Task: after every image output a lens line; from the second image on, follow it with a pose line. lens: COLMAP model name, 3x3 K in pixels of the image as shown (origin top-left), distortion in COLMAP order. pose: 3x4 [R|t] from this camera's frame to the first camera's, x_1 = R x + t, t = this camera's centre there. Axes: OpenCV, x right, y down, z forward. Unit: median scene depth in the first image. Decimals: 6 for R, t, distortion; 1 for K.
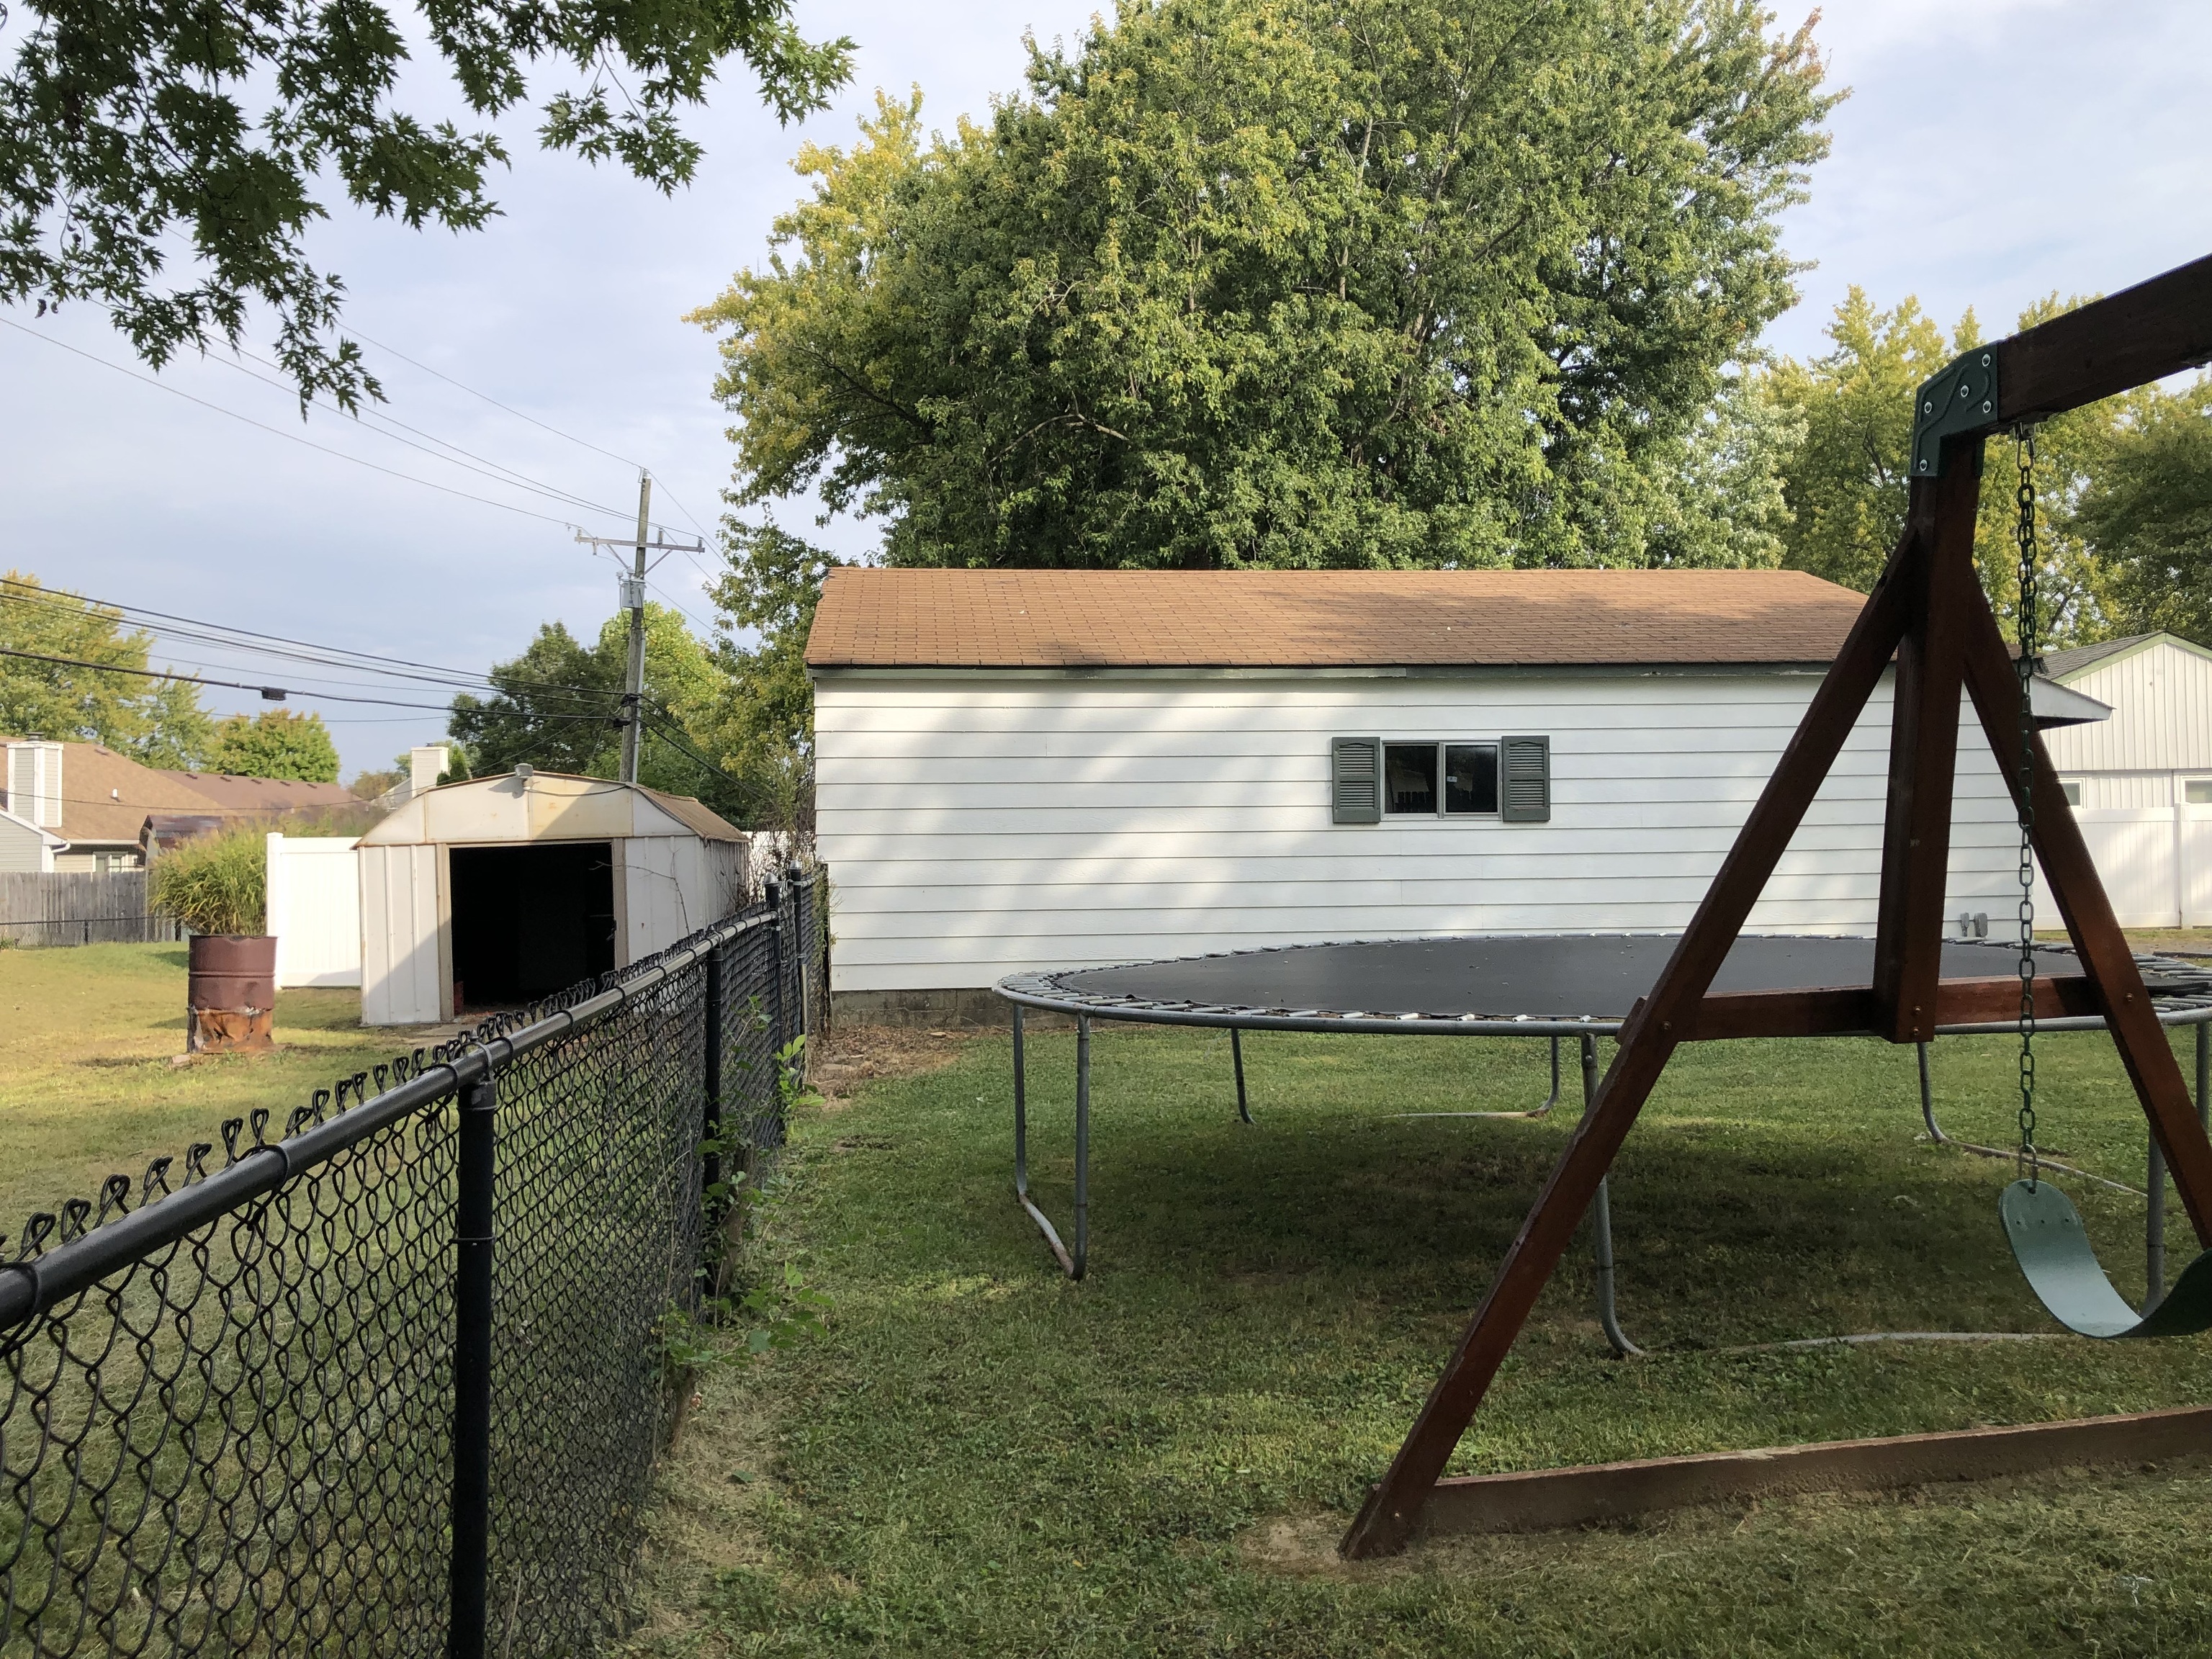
lens RADIAL K [[1835.9, 0, 1106.0], [0, 1835.9, 829.5], [0, 0, 1]] dist [0.003347, 0.009897]
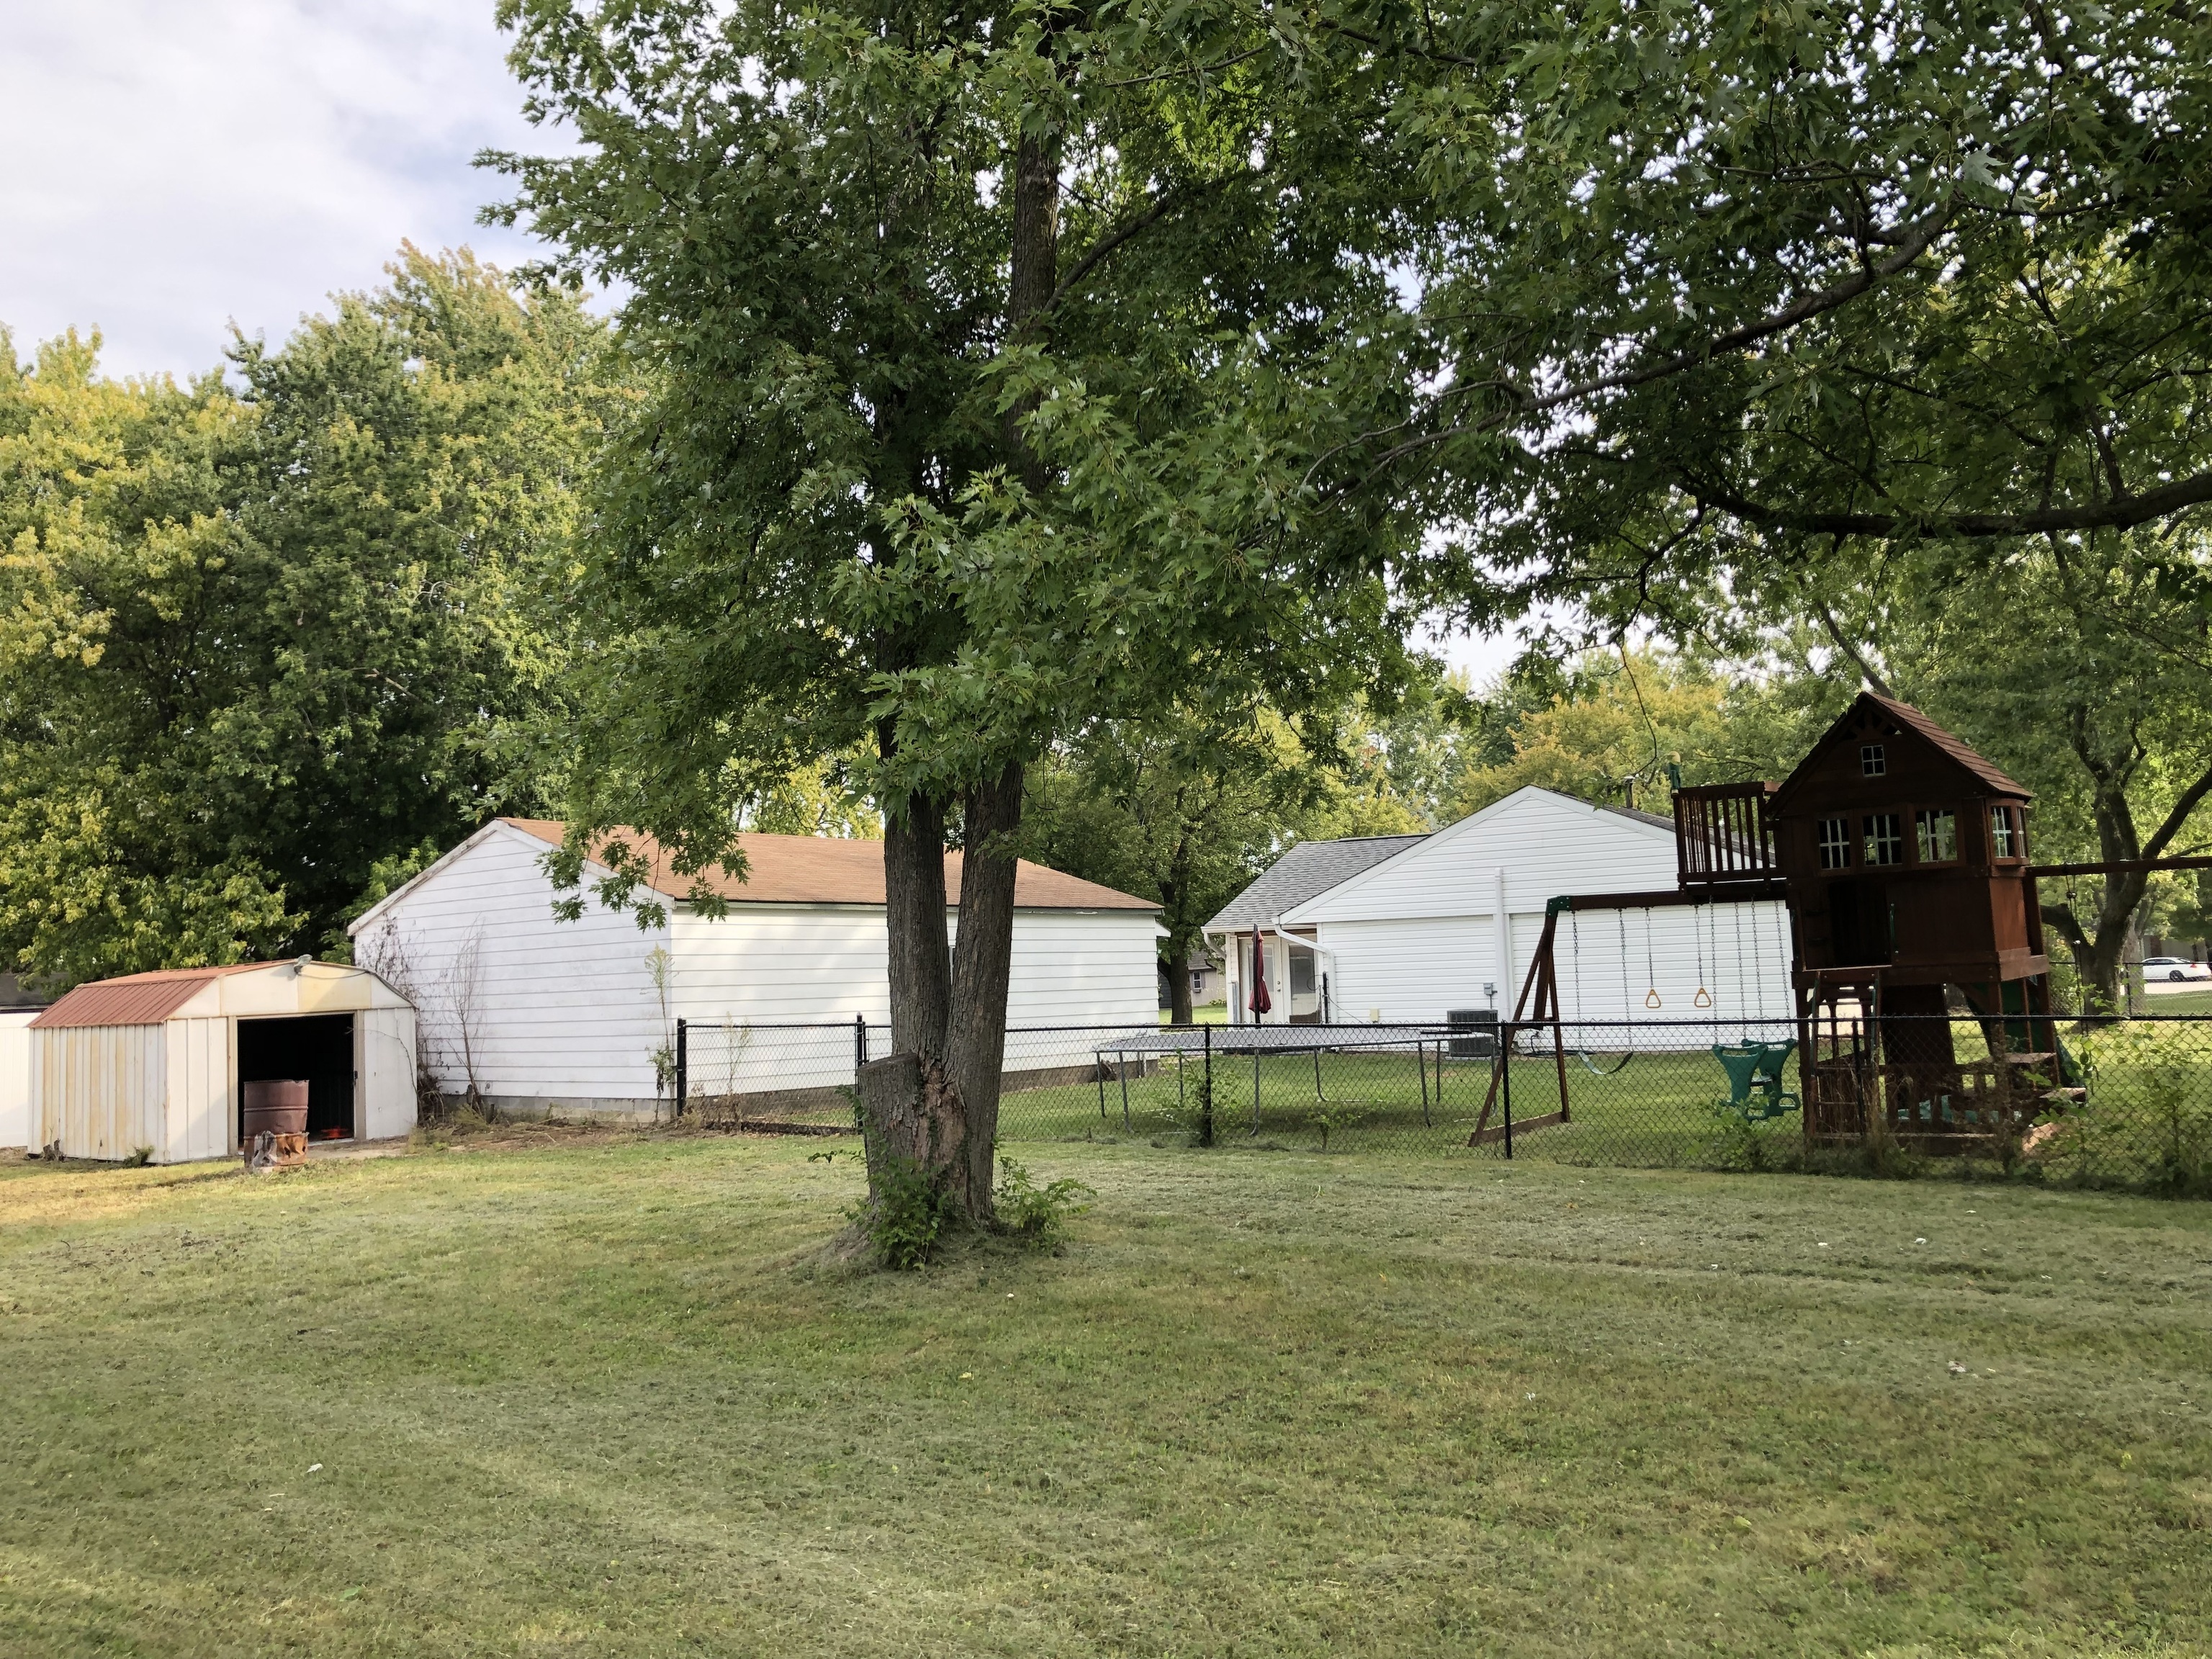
lens RADIAL K [[1835.9, 0, 1106.0], [0, 1835.9, 829.5], [0, 0, 1]] dist [0.003347, 0.009897]
pose [[0.659650, 0.046154, 0.750154, -0.861293], [0.009016, 0.997555, -0.069304, -0.026618], [-0.751519, 0.052480, 0.657621, -0.299840]]
